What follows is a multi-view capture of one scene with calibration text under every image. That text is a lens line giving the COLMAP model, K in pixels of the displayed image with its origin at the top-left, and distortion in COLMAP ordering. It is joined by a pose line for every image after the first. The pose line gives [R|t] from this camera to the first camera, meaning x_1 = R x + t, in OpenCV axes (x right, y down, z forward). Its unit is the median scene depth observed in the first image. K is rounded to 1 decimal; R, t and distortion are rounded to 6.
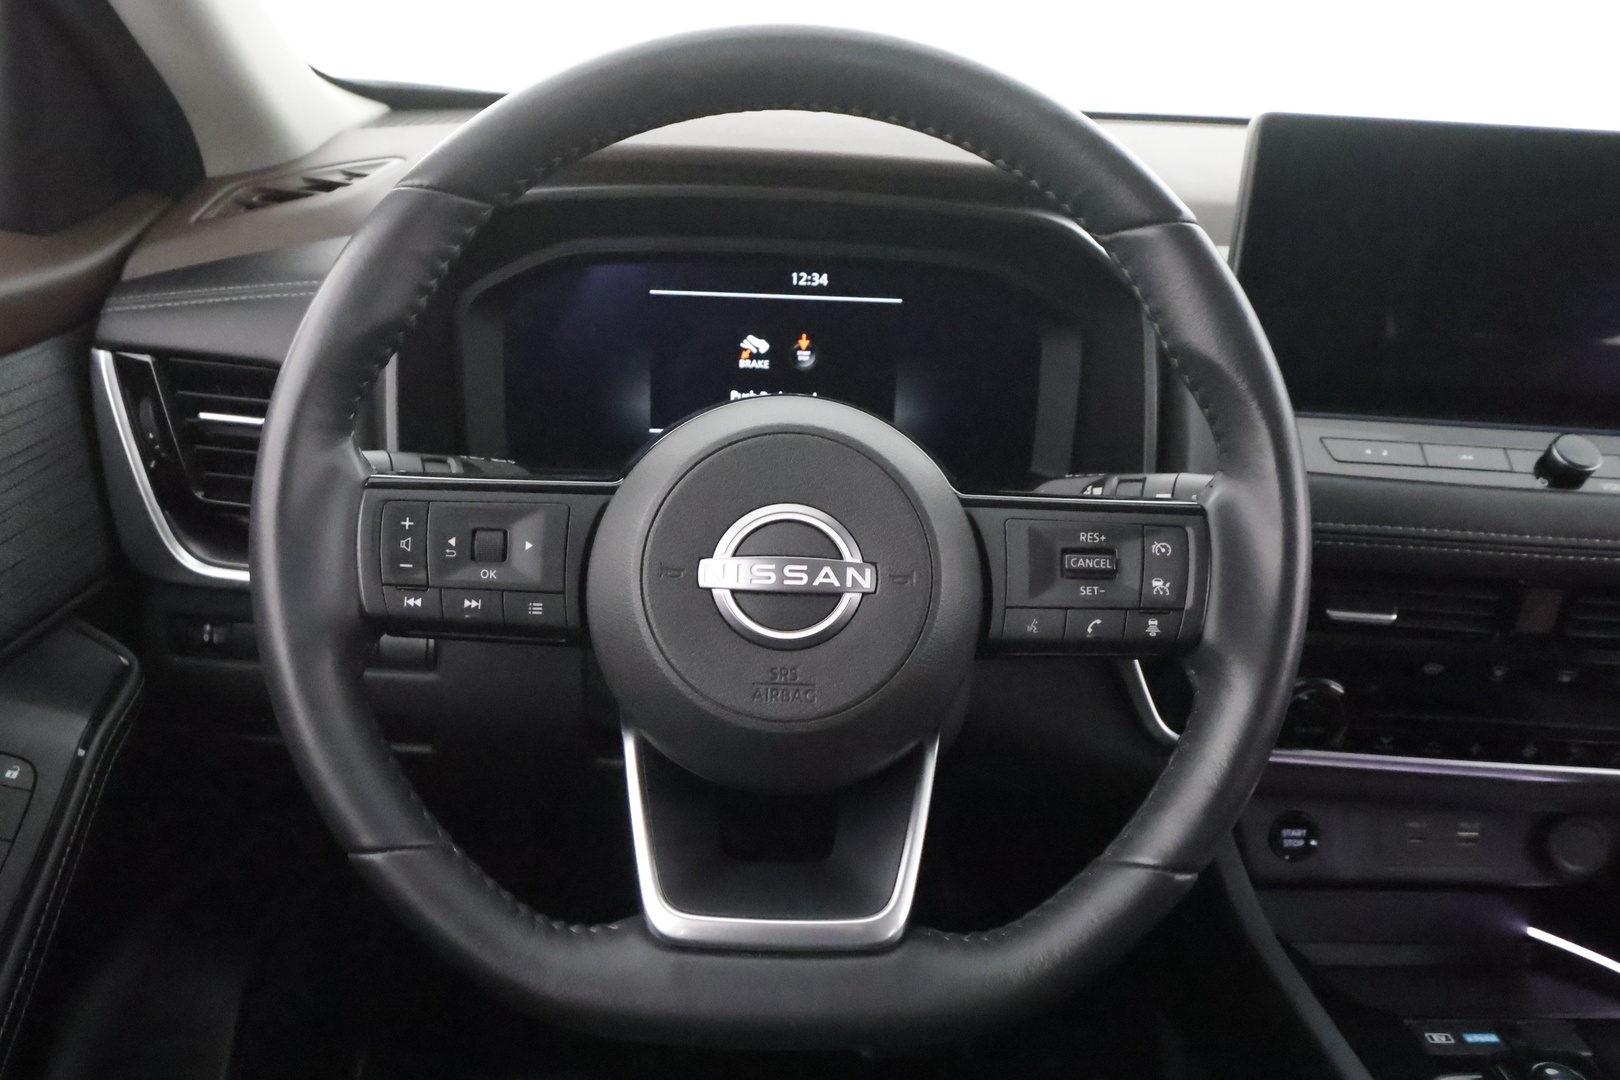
lens RADIAL K [[1229.2, 0, 810.7], [0, 1229.2, 546.9], [0, 0, 1]] dist [-0.002704, 0.014386]
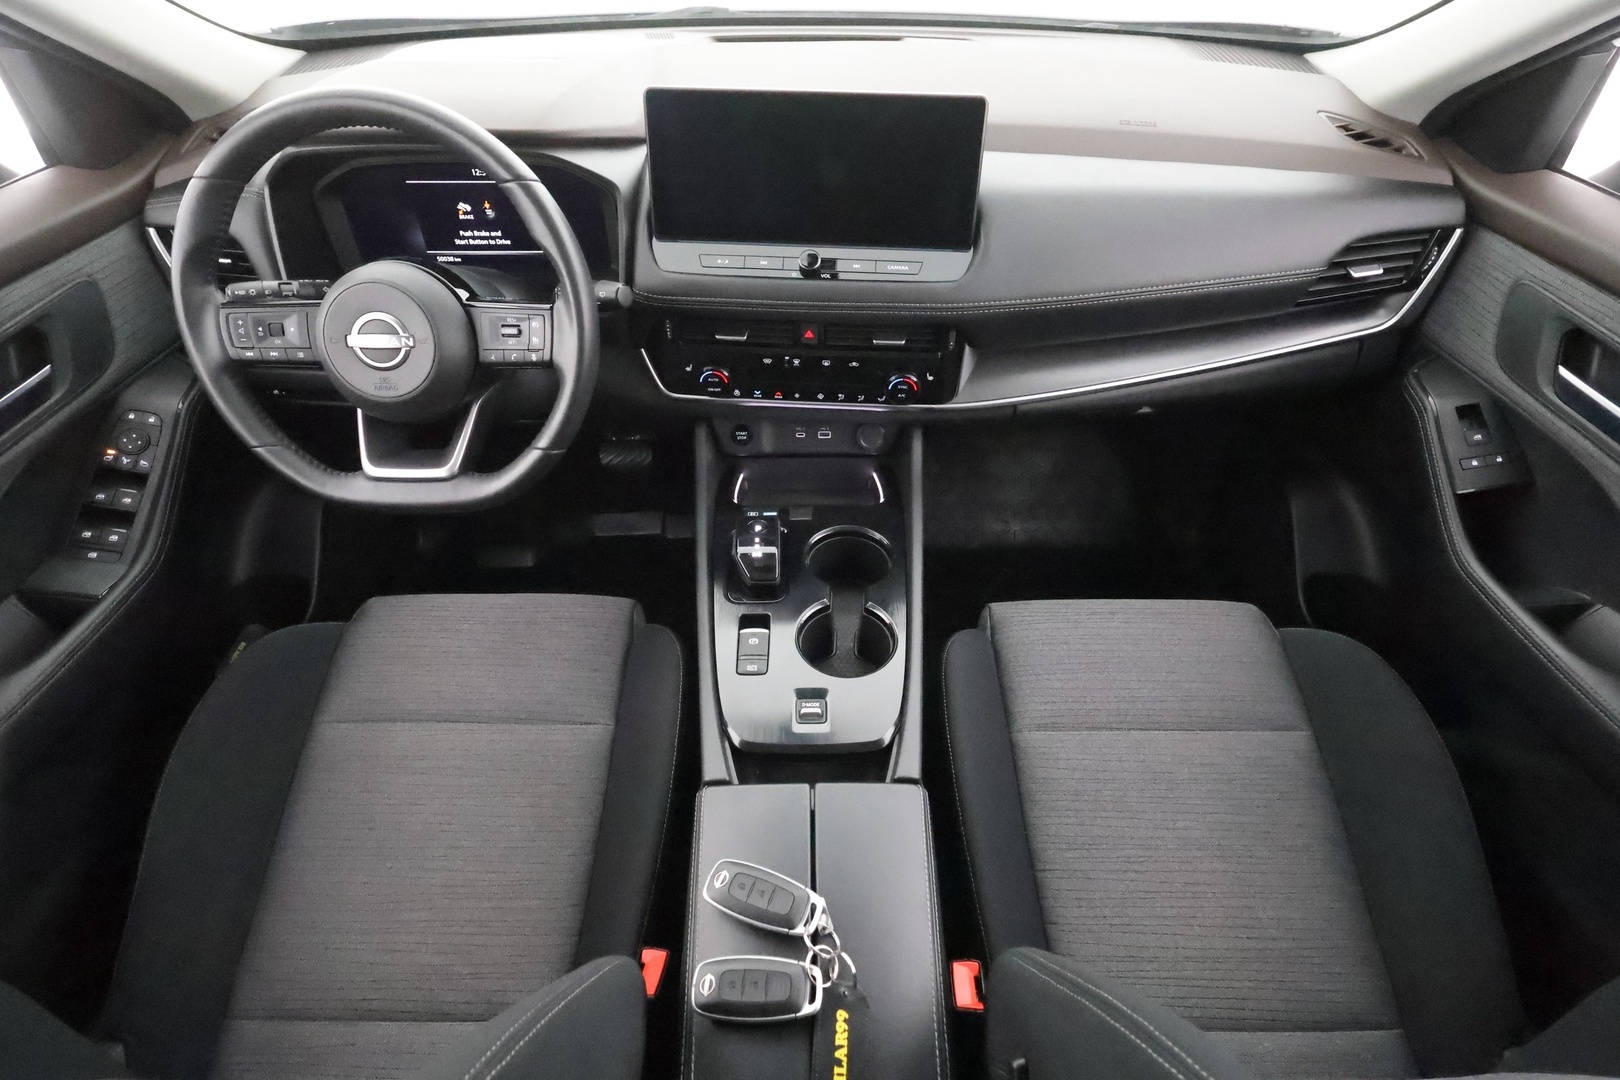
lens RADIAL K [[760.7, 0, 817.6], [0, 760.7, 544.9], [0, 0, 1]] dist [-0.003005, 0.002736]
pose [[0.998646, -0.007701, -0.051444, 0.930492], [0.026039, 0.930157, 0.366237, -0.133337], [0.045031, -0.367081, 0.929098, -0.576425]]
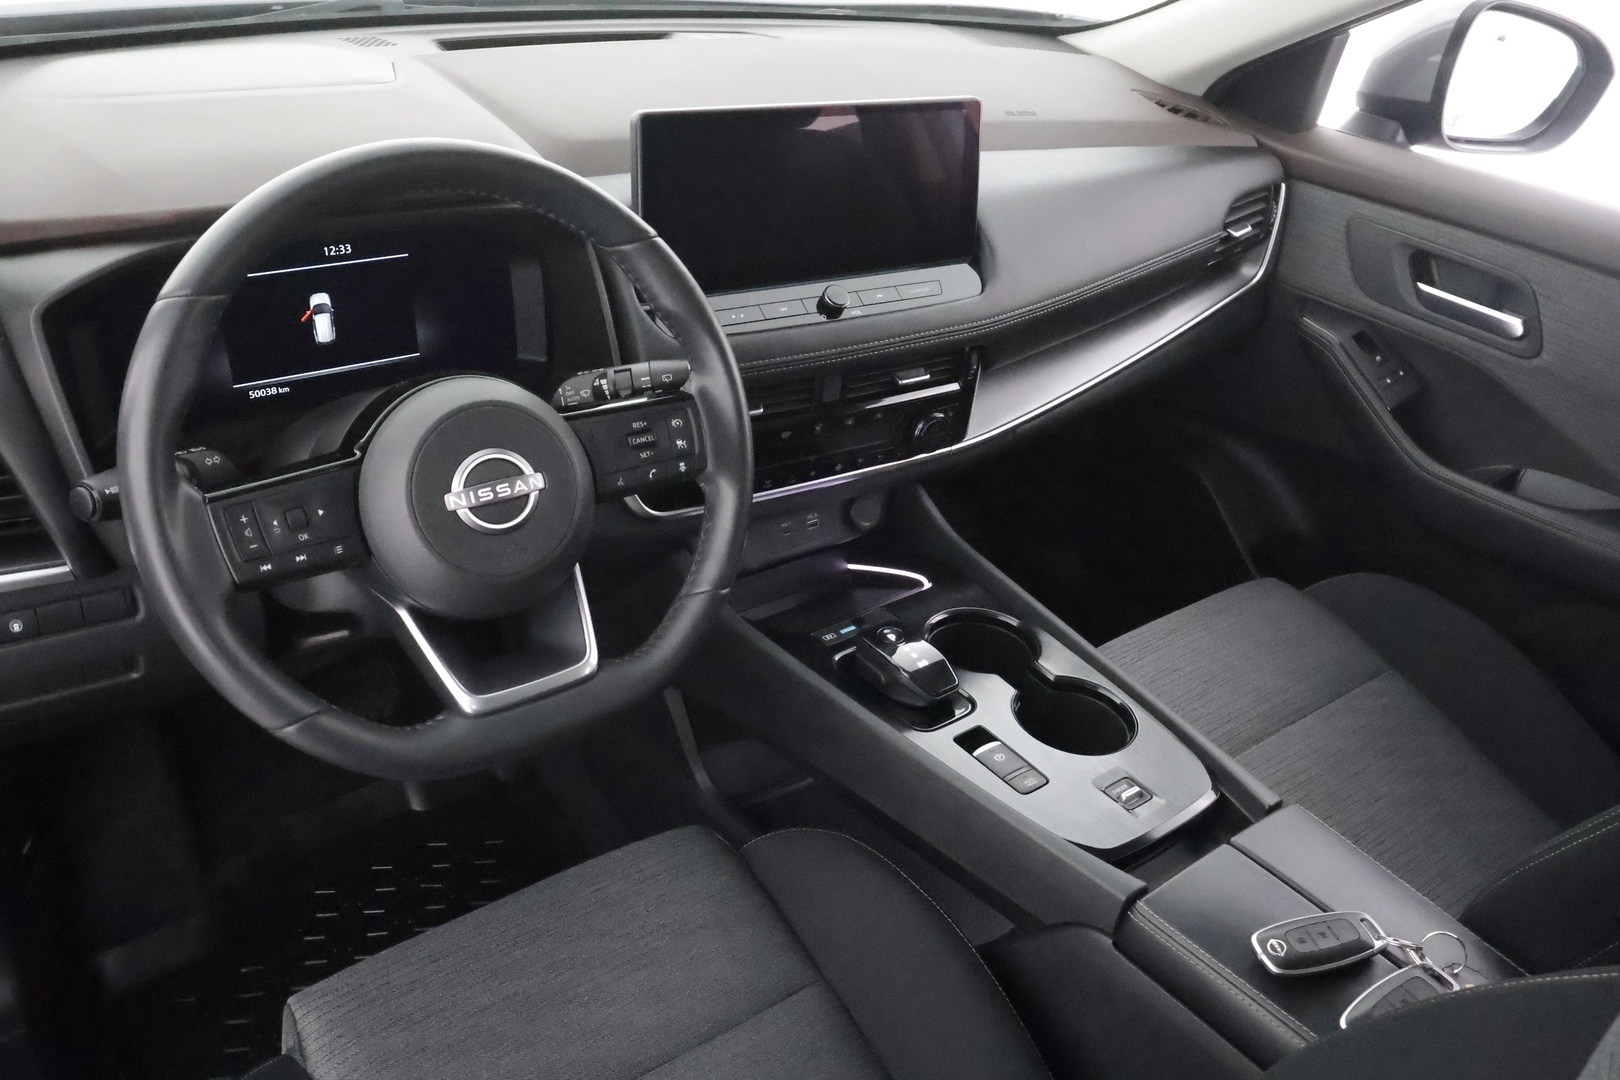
lens RADIAL K [[1277.0, 0, 813.3], [0, 1277.0, 545.7], [0, 0, 1]] dist [-0.003456, 0.011004]
pose [[0.817260, -0.272614, 0.507708, -0.548055], [0.164036, 0.954631, 0.248540, -0.257756], [-0.552429, -0.119839, 0.824900, -0.672772]]
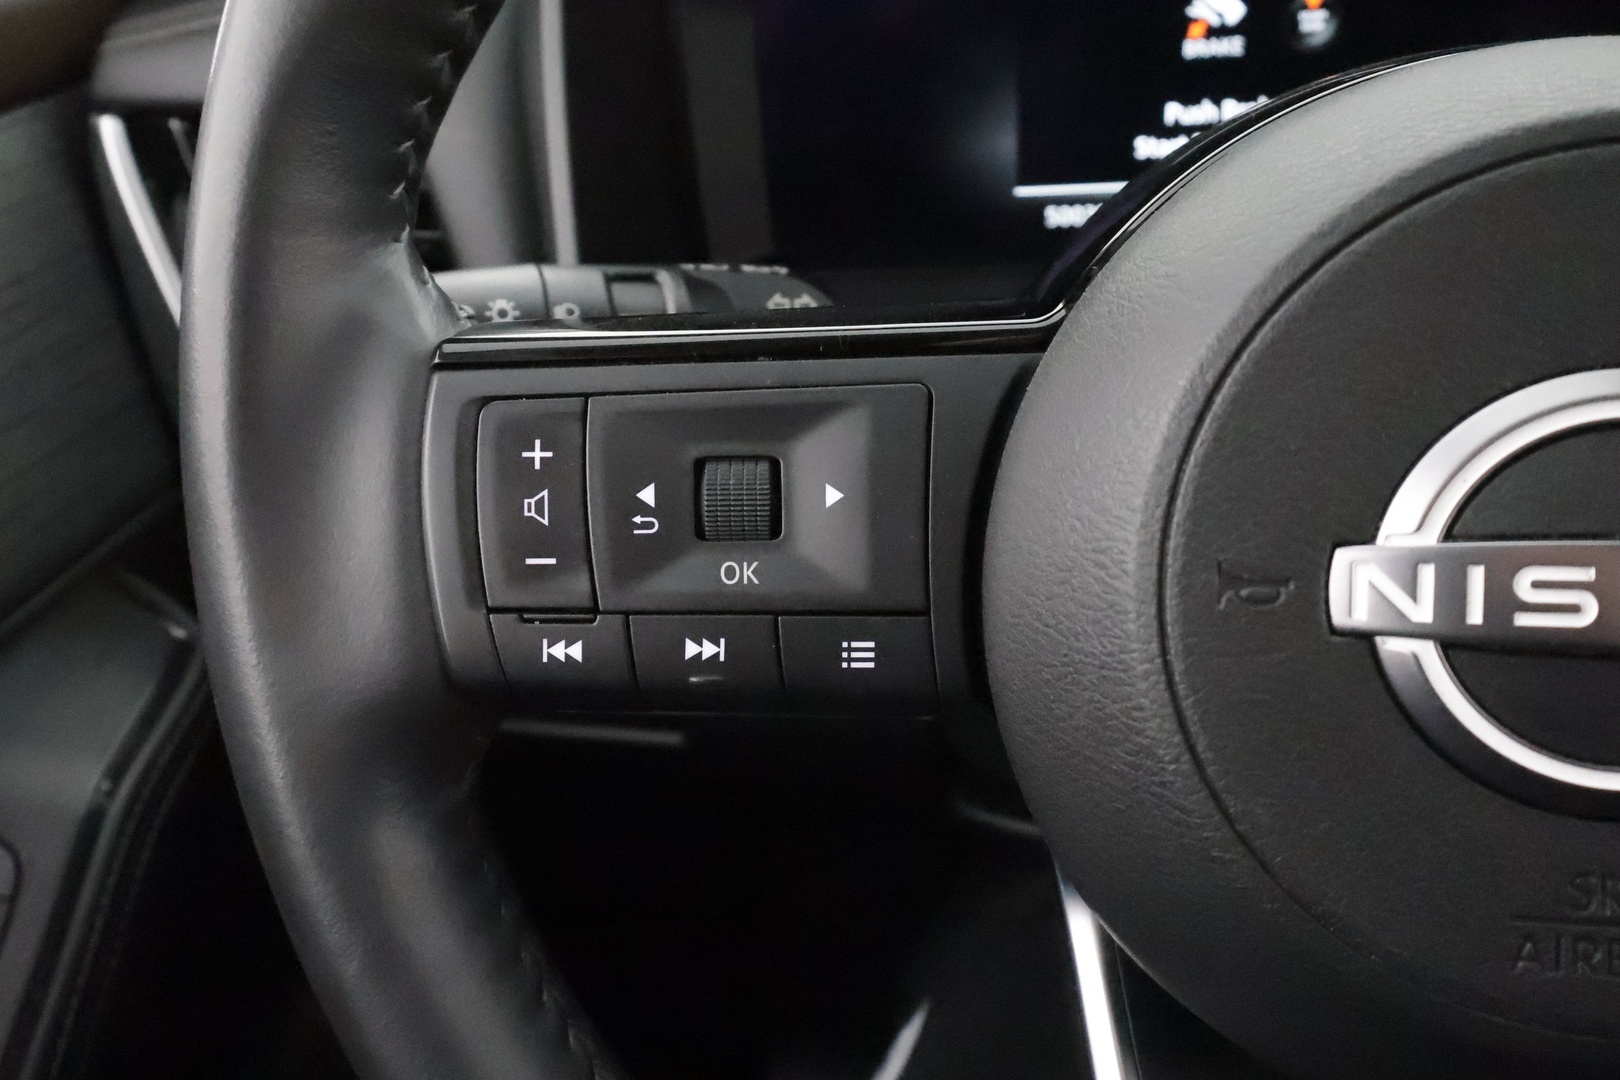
lens RADIAL K [[1277.0, 0, 810.9], [0, 1277.0, 546.7], [0, 0, 1]] dist [-0.003456, 0.011004]
pose [[0.974580, -0.011803, -0.223730, -0.144125], [0.049119, 0.985572, 0.161971, -0.051361], [0.218591, -0.168843, 0.961098, 0.597644]]
